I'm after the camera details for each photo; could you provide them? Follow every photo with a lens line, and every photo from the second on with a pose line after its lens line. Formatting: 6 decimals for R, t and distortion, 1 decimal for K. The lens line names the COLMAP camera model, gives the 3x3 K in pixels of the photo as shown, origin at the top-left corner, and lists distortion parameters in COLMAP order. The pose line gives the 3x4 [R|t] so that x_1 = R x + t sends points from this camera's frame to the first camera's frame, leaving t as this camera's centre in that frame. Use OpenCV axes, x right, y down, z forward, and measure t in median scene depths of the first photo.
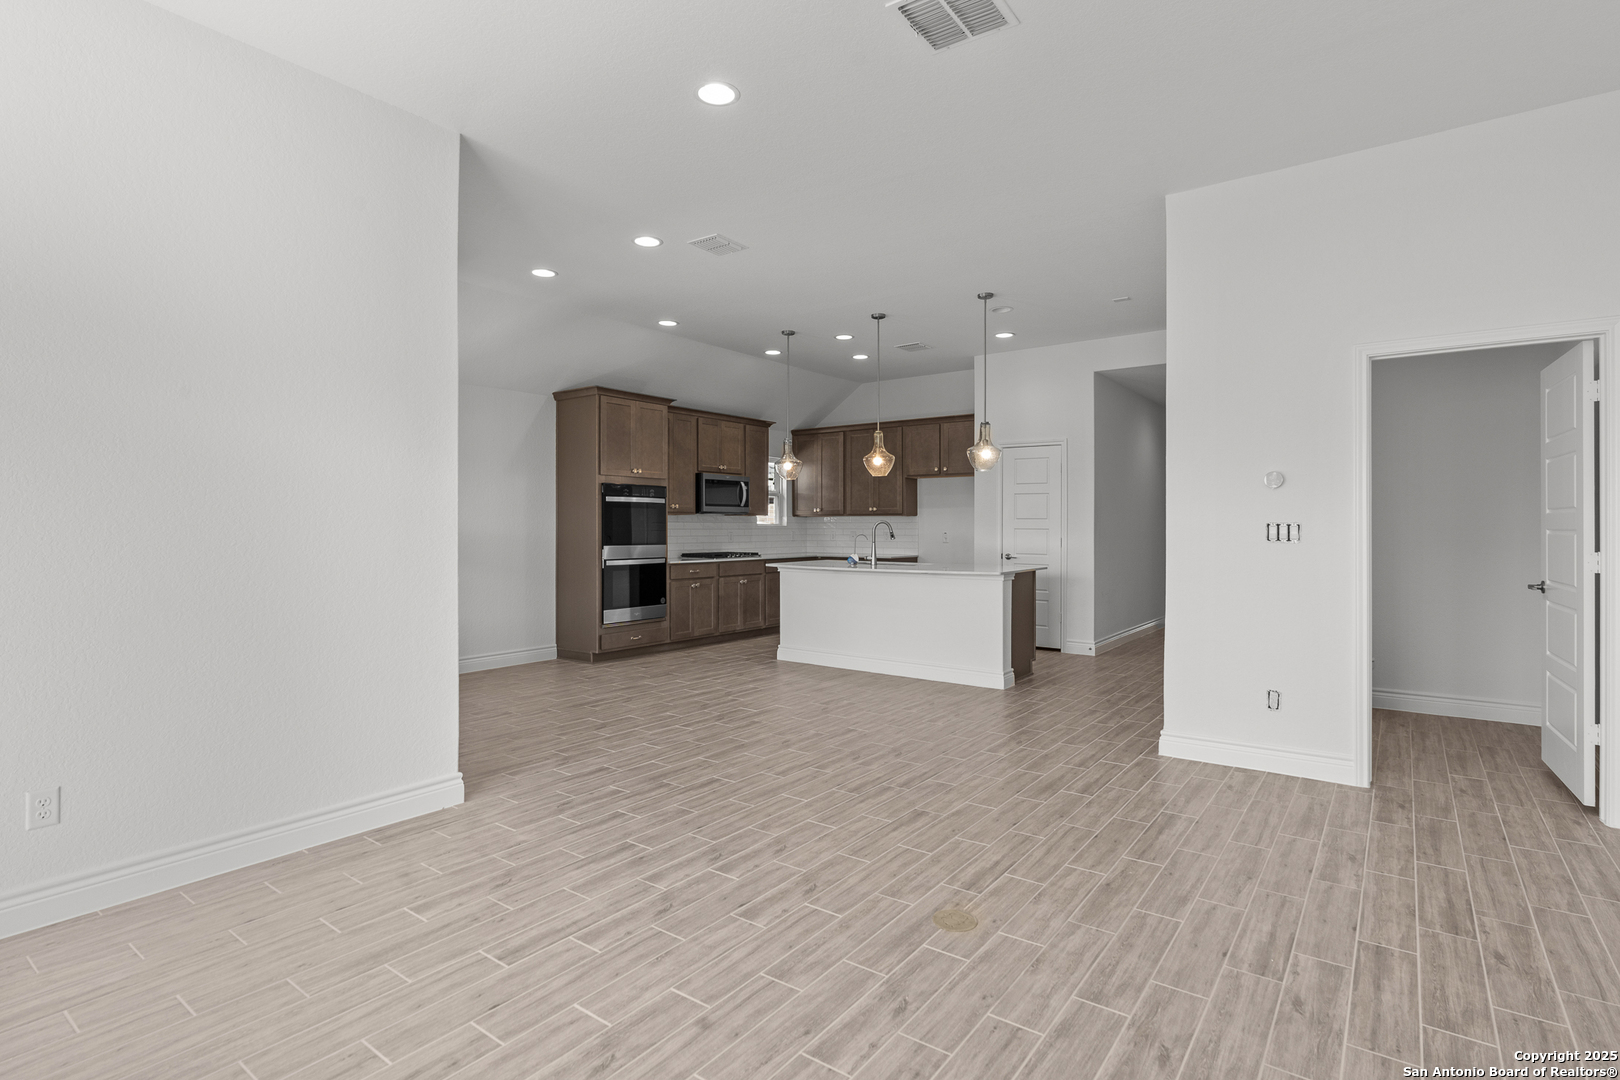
lens RADIAL K [[790.1, 0, 810.0], [0, 790.1, 525.0], [0, 0, 1]] dist [-0.003049, 0.000007]
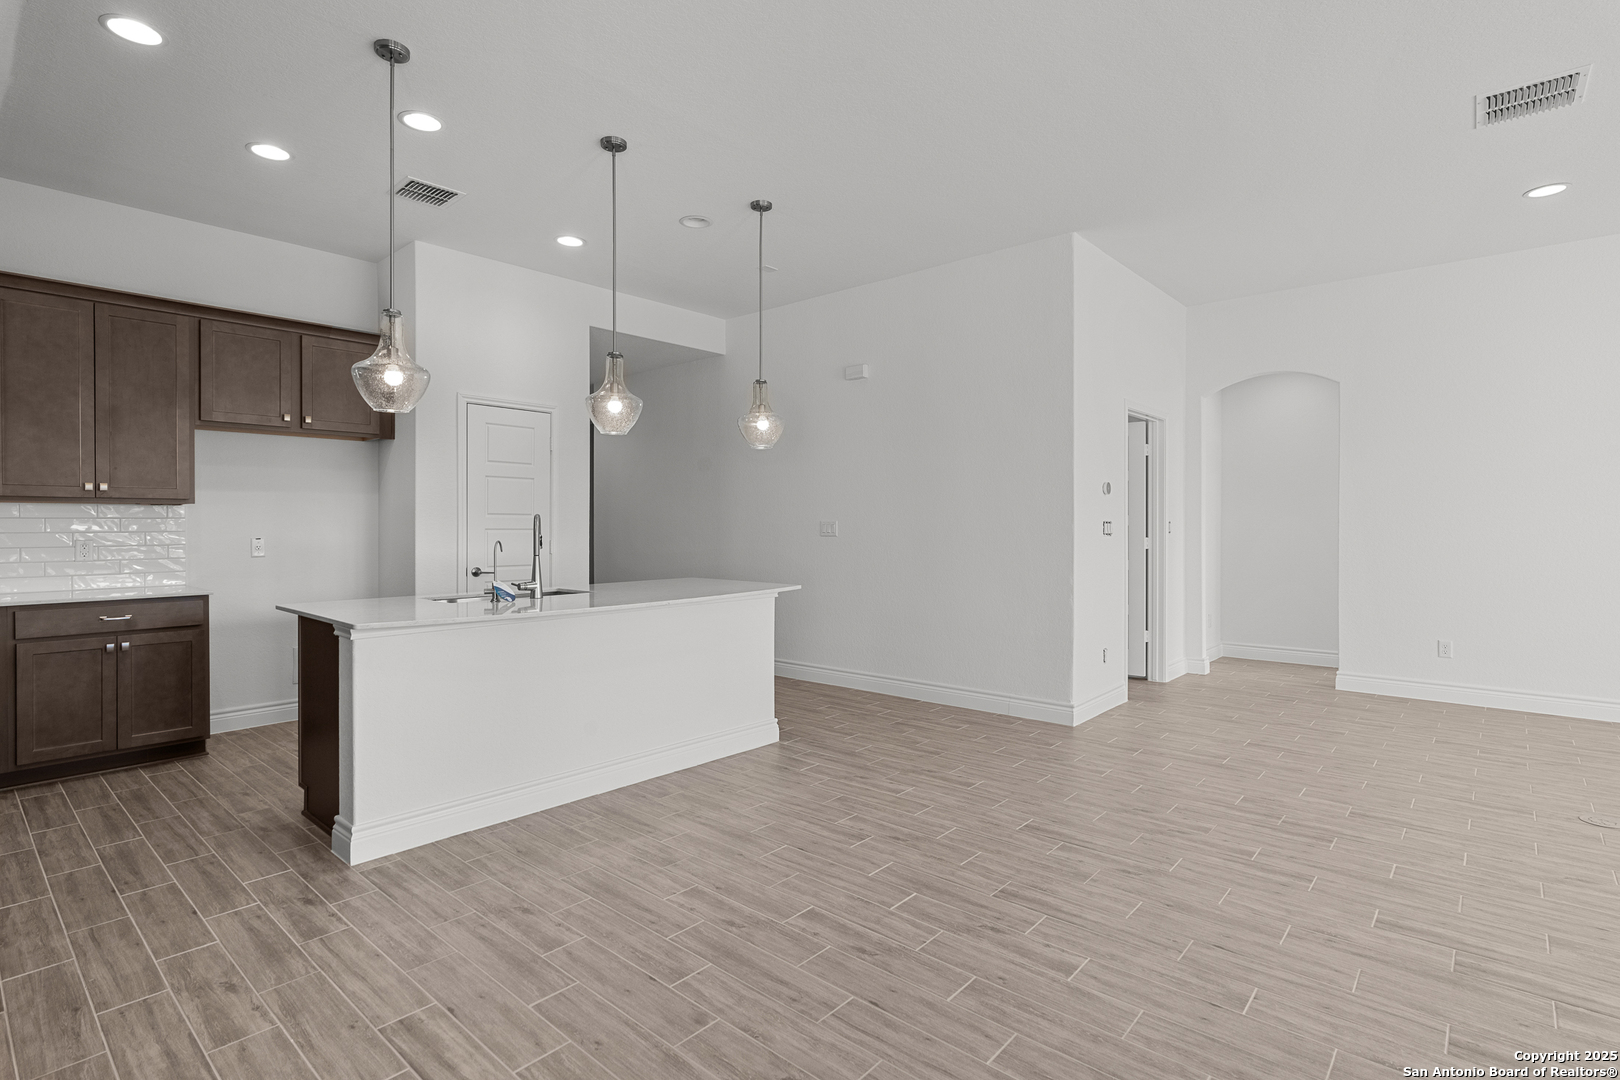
lens RADIAL K [[790.1, 0, 810.0], [0, 790.1, 525.0], [0, 0, 1]] dist [-0.003049, 0.000007]
pose [[0.080422, -0.000751, 0.996761, -0.370610], [0.001176, 0.999999, 0.000659, 0.001193], [-0.996760, 0.001119, 0.080423, 0.666081]]
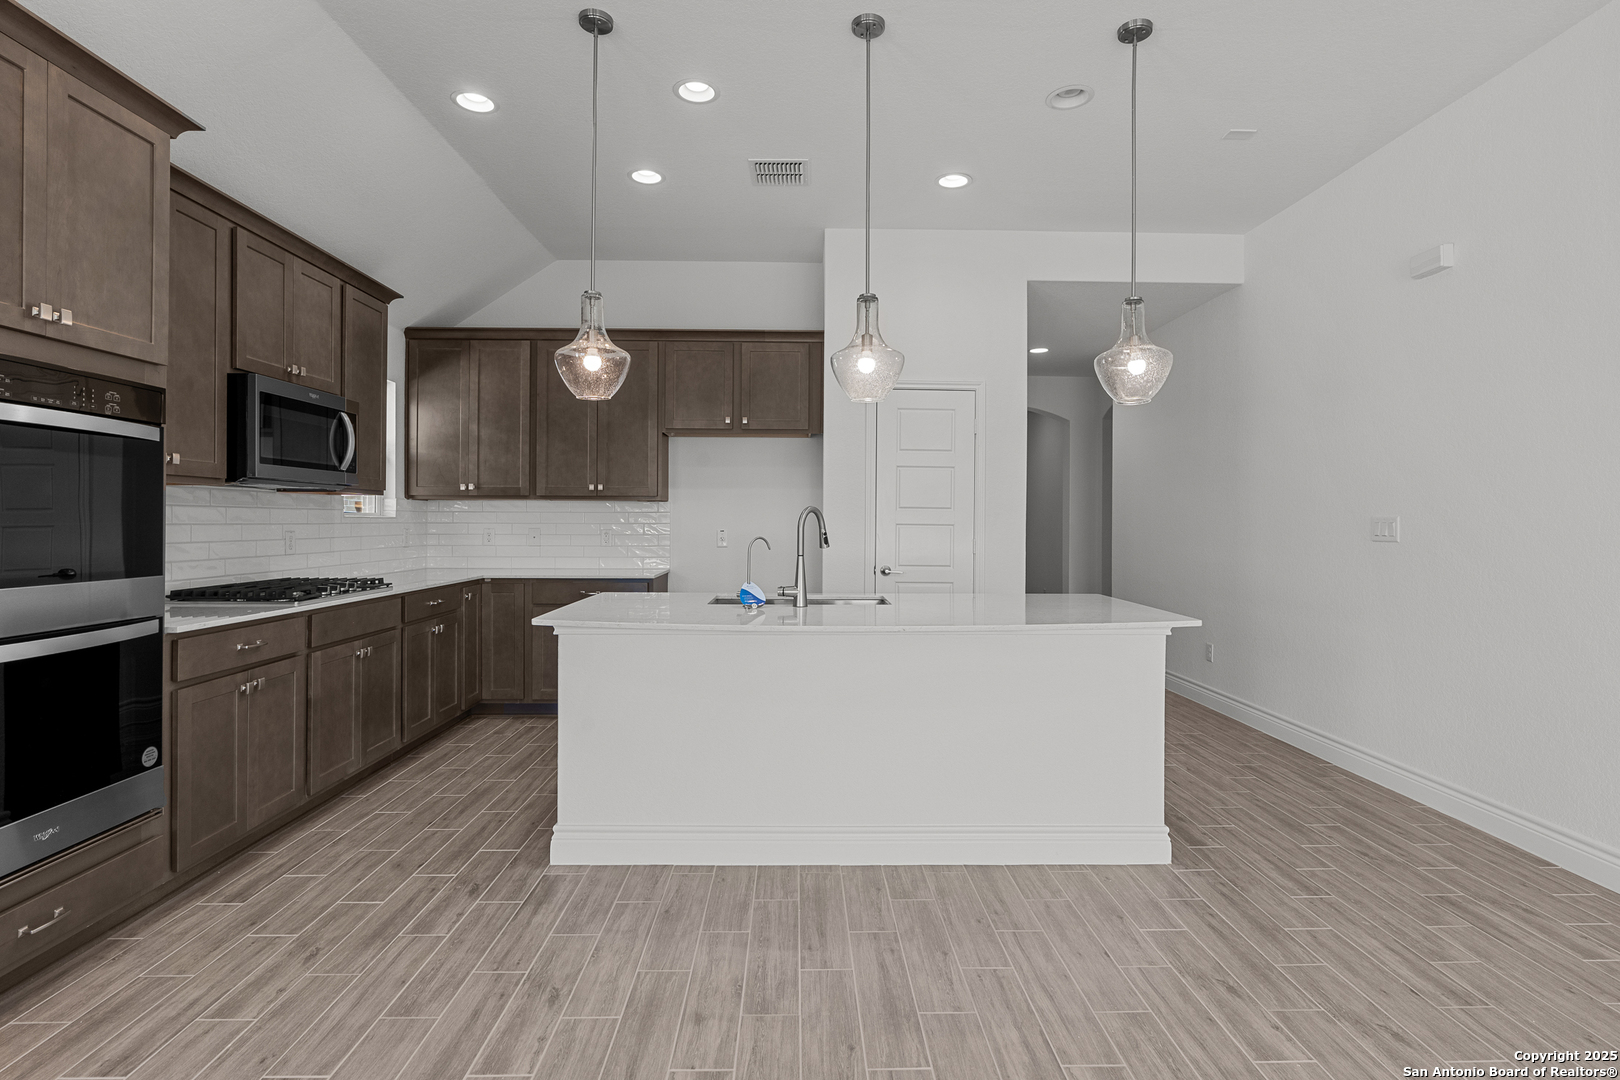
lens RADIAL K [[785.7, 0, 815.1], [0, 785.7, 516.1], [0, 0, 1]] dist [-0.004876, 0.000285]
pose [[0.785559, 0.006554, 0.618752, -0.159604], [-0.005457, 0.999978, -0.003665, 0.001035], [-0.618762, -0.000498, 0.785578, 0.556792]]
